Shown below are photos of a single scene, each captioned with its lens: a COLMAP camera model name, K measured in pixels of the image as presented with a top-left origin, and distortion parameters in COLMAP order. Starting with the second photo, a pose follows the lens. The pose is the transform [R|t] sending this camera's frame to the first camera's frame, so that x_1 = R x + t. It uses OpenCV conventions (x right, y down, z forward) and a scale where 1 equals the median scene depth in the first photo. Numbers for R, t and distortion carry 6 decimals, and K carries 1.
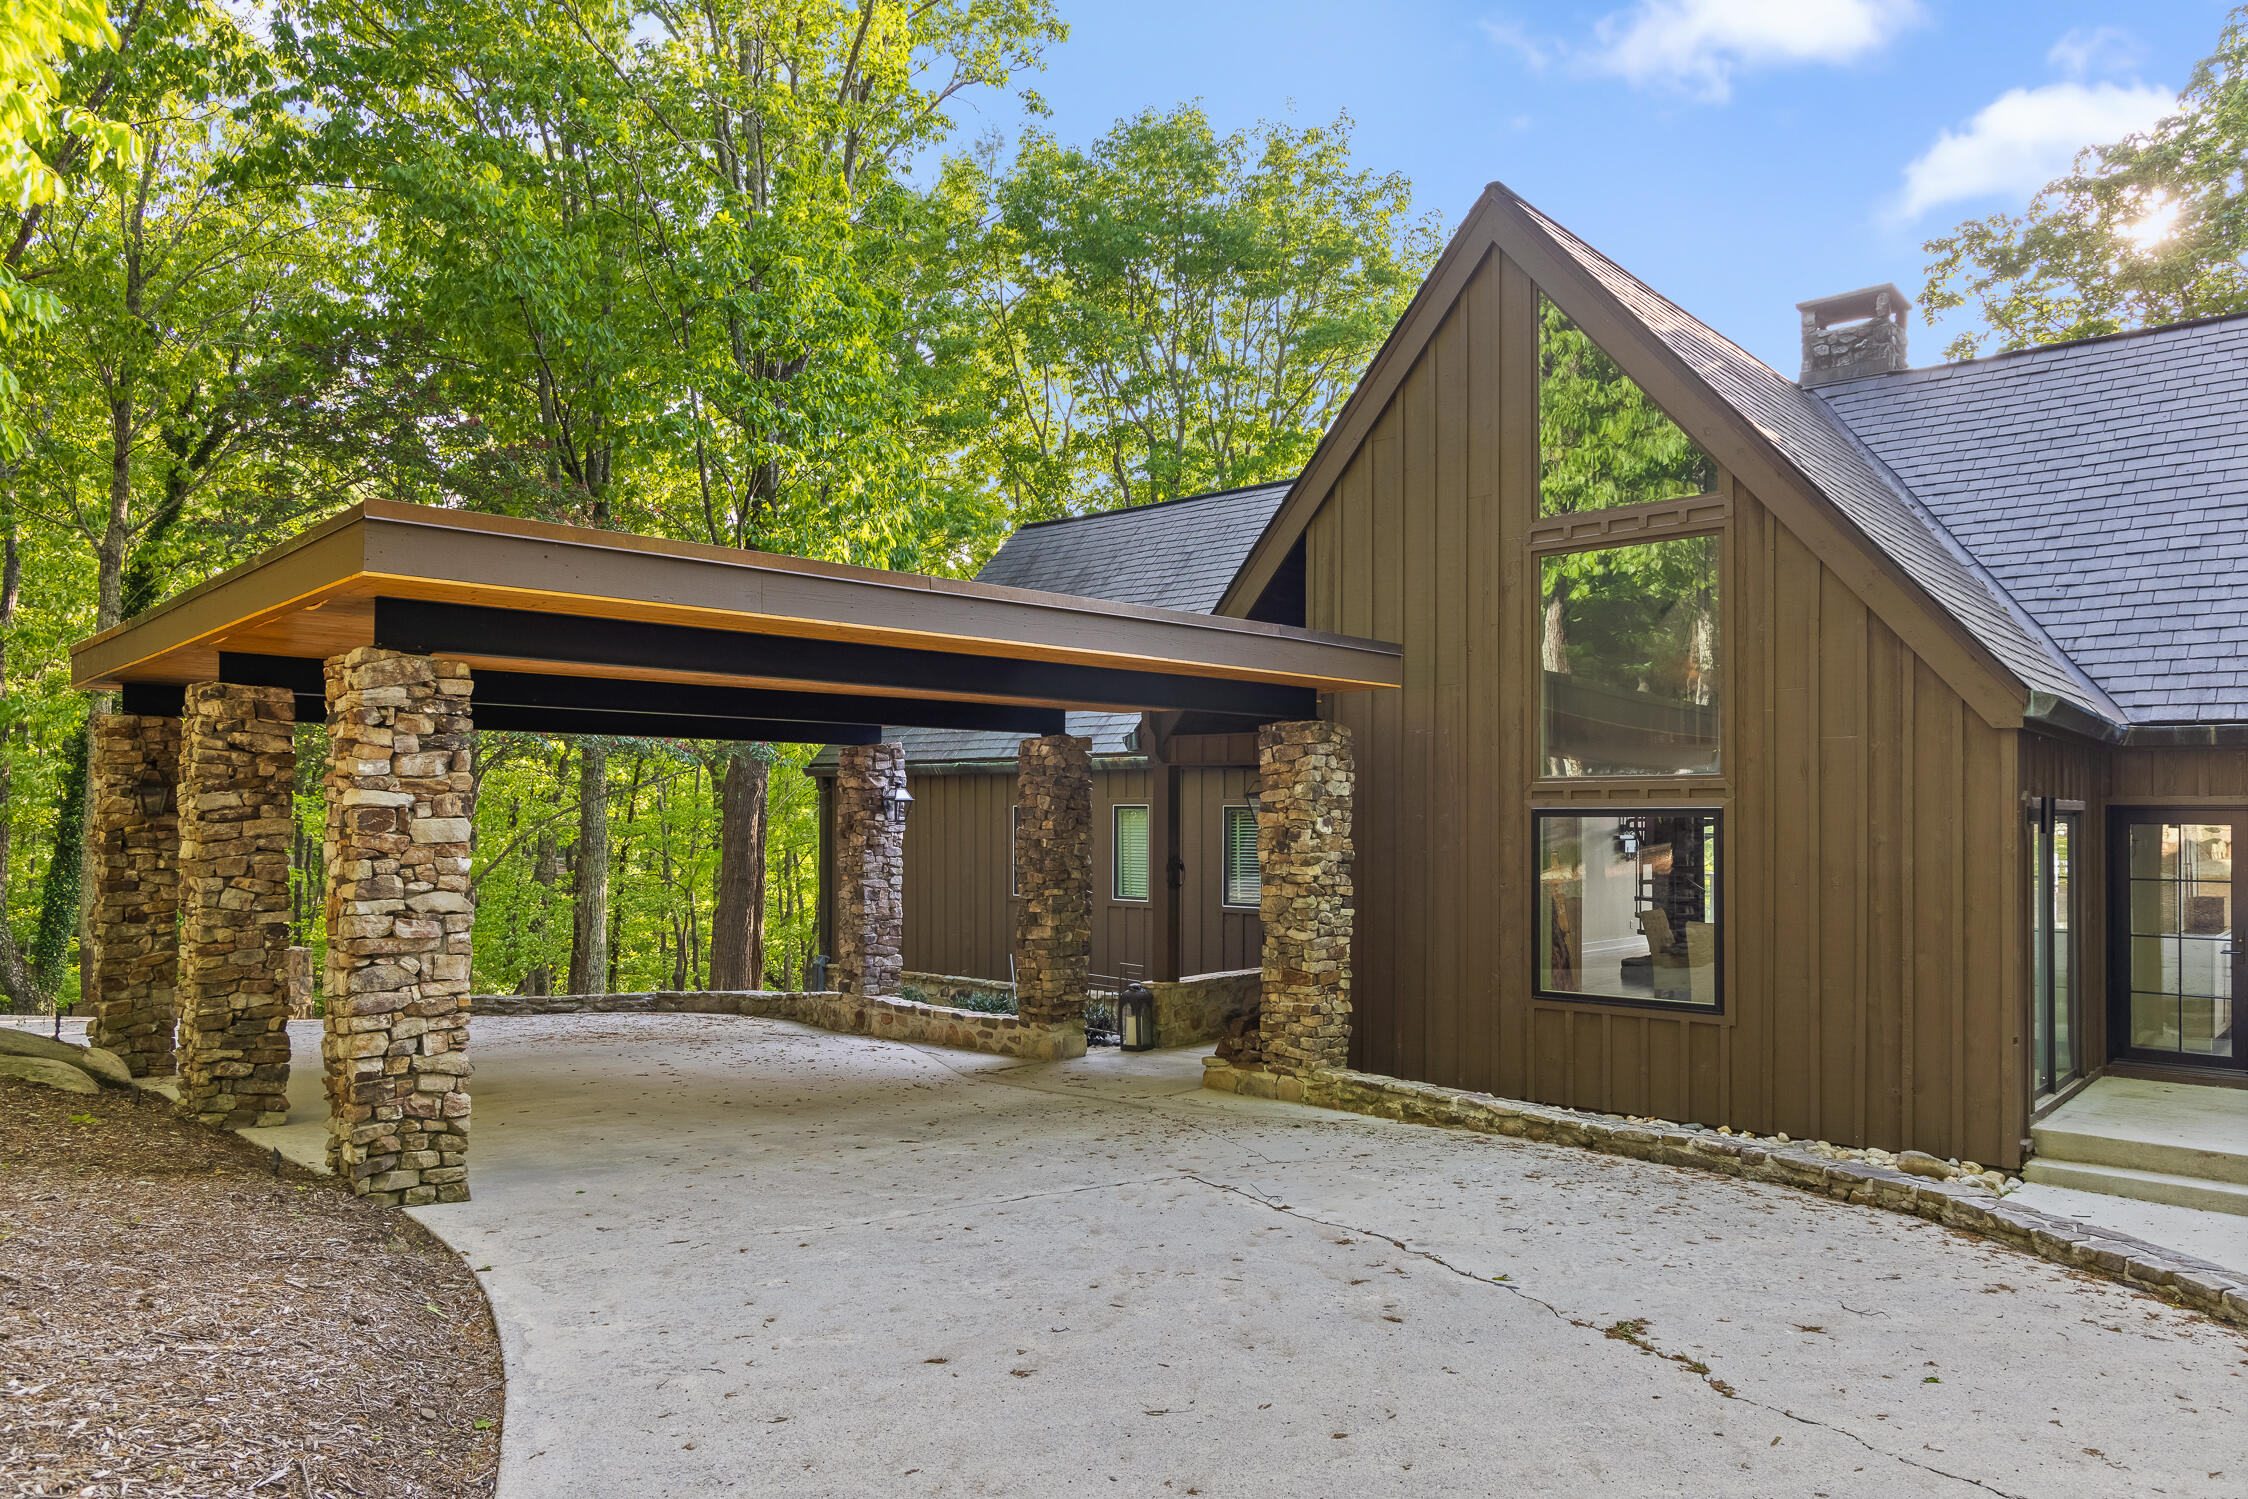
lens RADIAL K [[1523.3, 0, 1133.2], [0, 1523.3, 785.9], [0, 0, 1]] dist [0.001672, 0.000845]
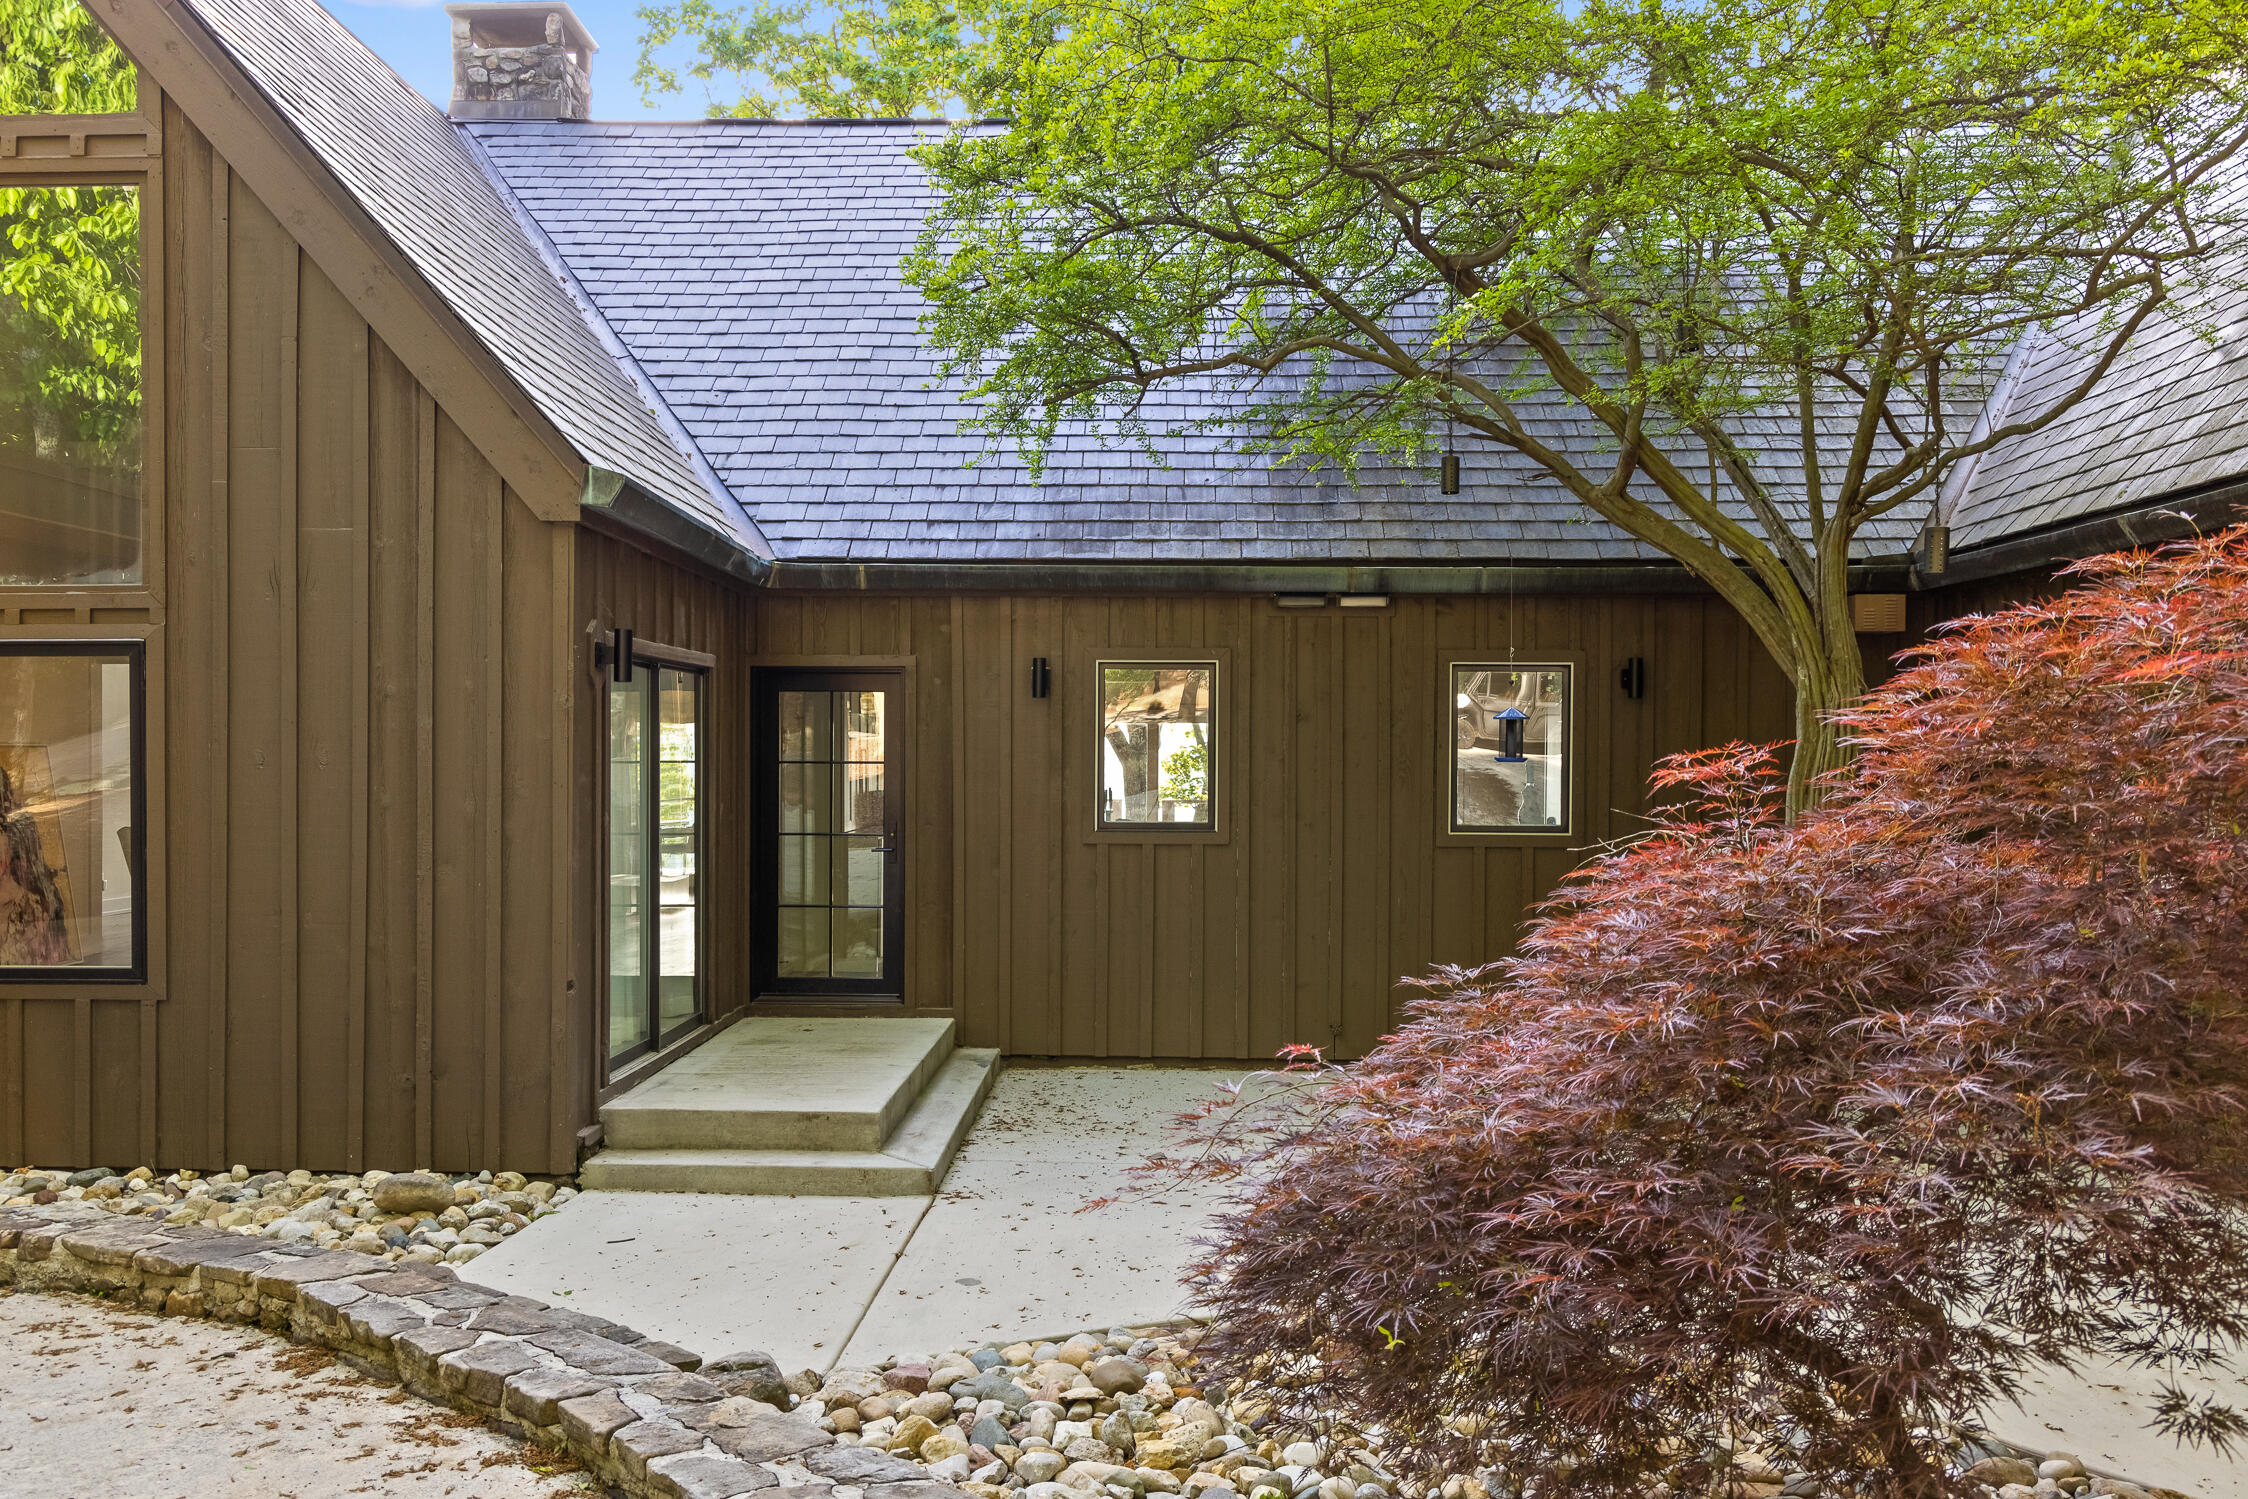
lens RADIAL K [[1670.8, 0, 1124.2], [0, 1670.8, 752.9], [0, 0, 1]] dist [-0.006120, -0.004939]
pose [[0.775860, -0.002739, 0.630900, 0.240769], [-0.009133, 0.999837, 0.015573, 0.039856], [-0.630840, -0.017845, 0.775708, 0.215679]]
